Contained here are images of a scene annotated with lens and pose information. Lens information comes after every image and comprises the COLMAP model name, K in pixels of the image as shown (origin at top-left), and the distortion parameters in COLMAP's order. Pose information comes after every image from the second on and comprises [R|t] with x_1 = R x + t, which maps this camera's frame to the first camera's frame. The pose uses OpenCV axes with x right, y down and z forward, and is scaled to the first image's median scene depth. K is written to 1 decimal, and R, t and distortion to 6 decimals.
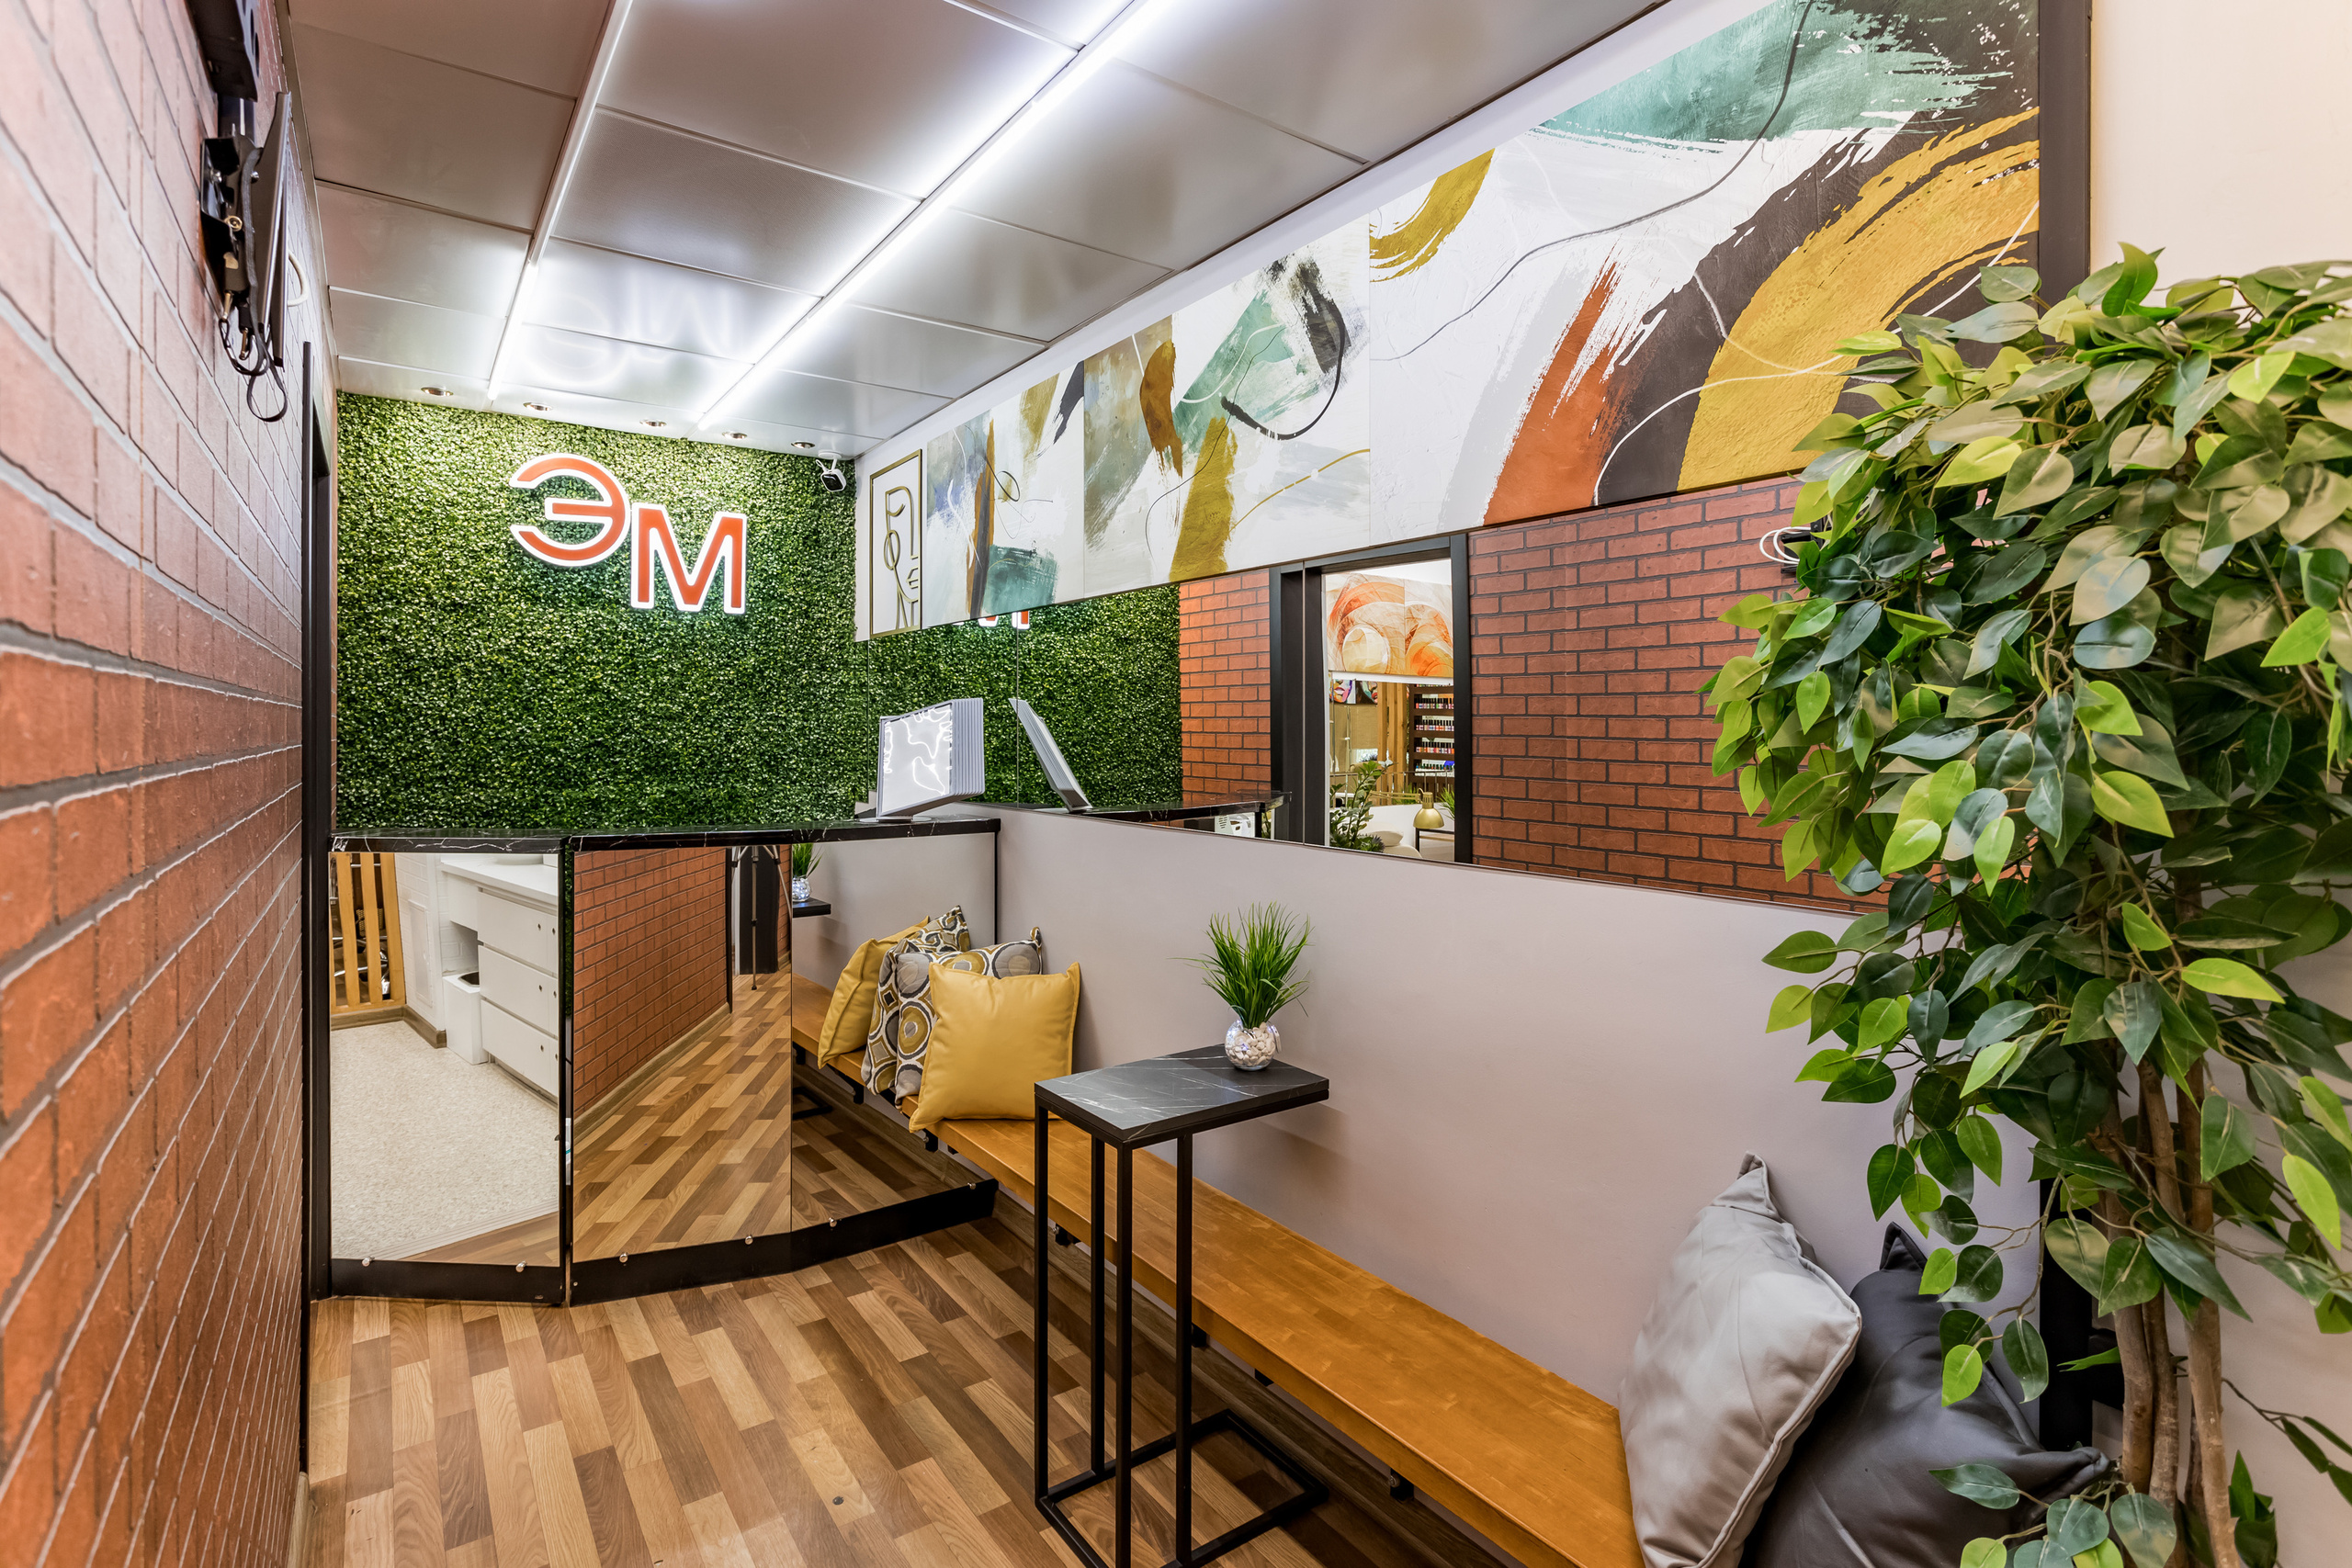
lens RADIAL K [[1131.3, 0, 1173.6], [0, 1131.3, 733.4], [0, 0, 1]] dist [0.000460, 0.000443]
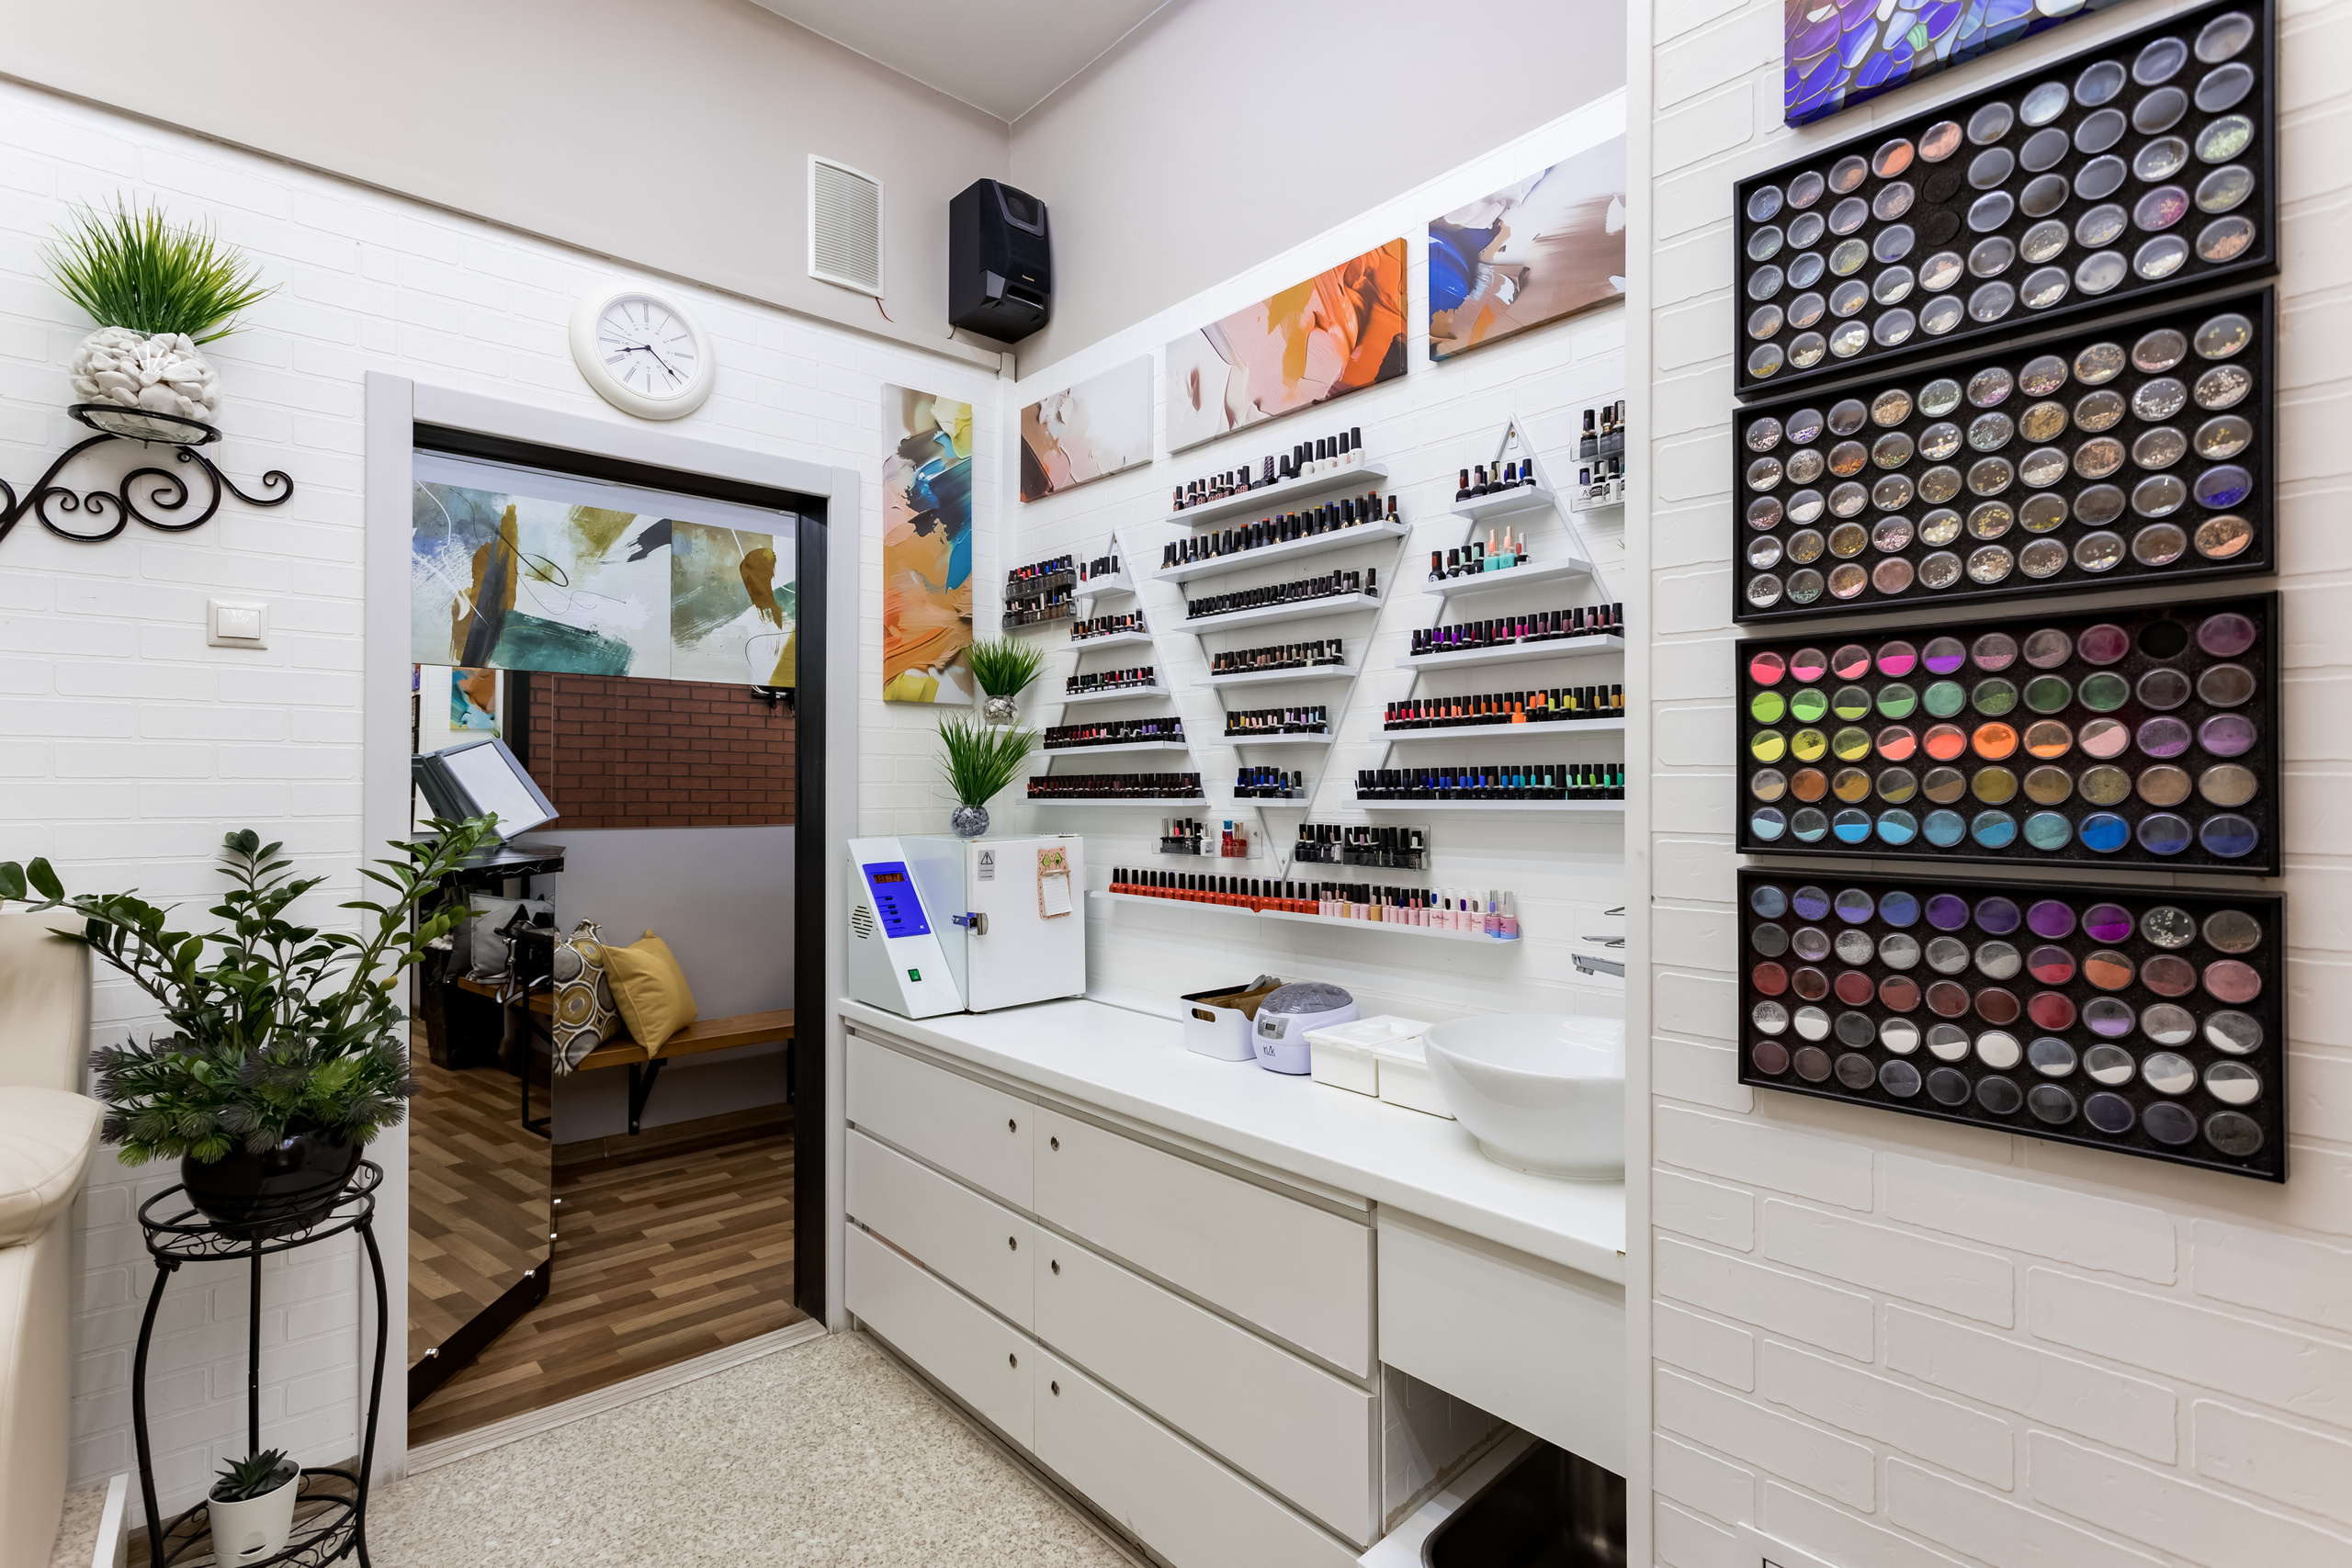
lens RADIAL K [[1118.6, 0, 1167.0], [0, 1118.6, 777.9], [0, 0, 1]] dist [-0.001884, 0.005441]
pose [[-0.114394, 0.004631, 0.993425, -1.571546], [-0.000063, 0.999989, -0.004669, 0.016475], [-0.993436, -0.000597, -0.114392, 0.504974]]
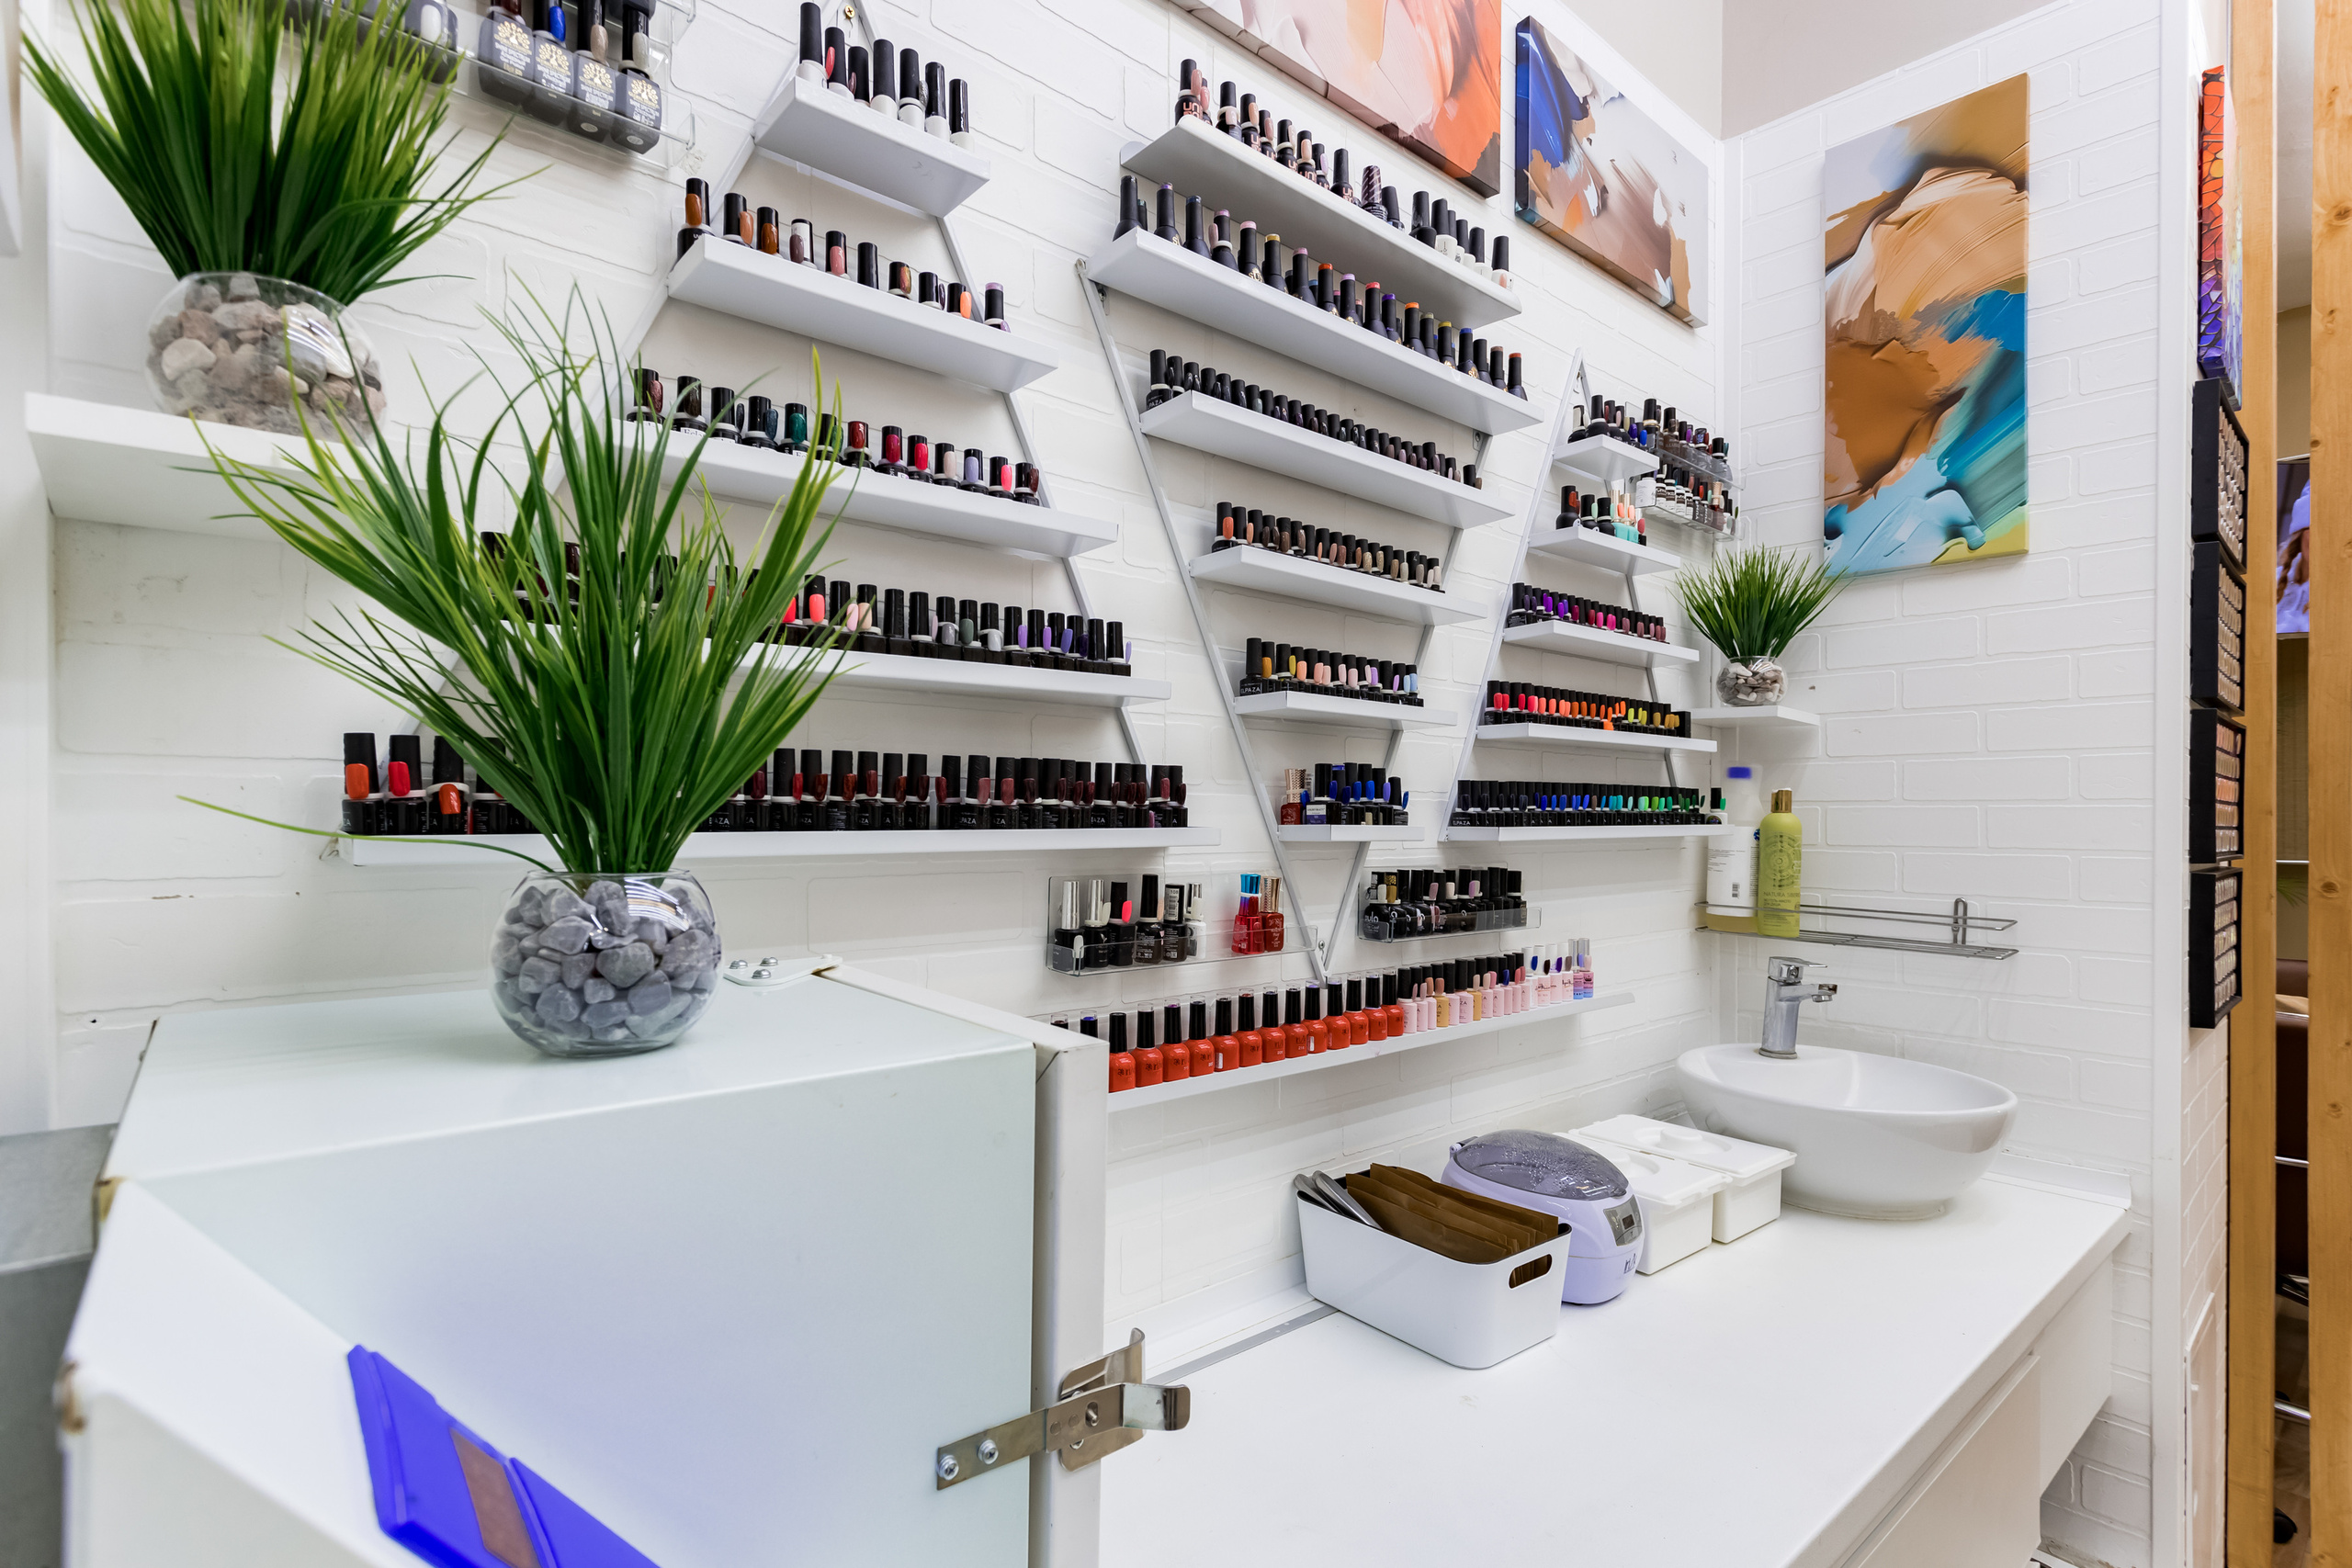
lens RADIAL K [[1109.5, 0, 1180.0], [0, 1109.5, 817.1], [0, 0, 1]] dist [-0.001286, 0.000191]
pose [[-0.995449, -0.009610, -0.094814, -0.691307], [-0.009232, 0.999948, -0.004429, 0.026692], [0.094852, -0.003533, -0.995485, 0.740006]]
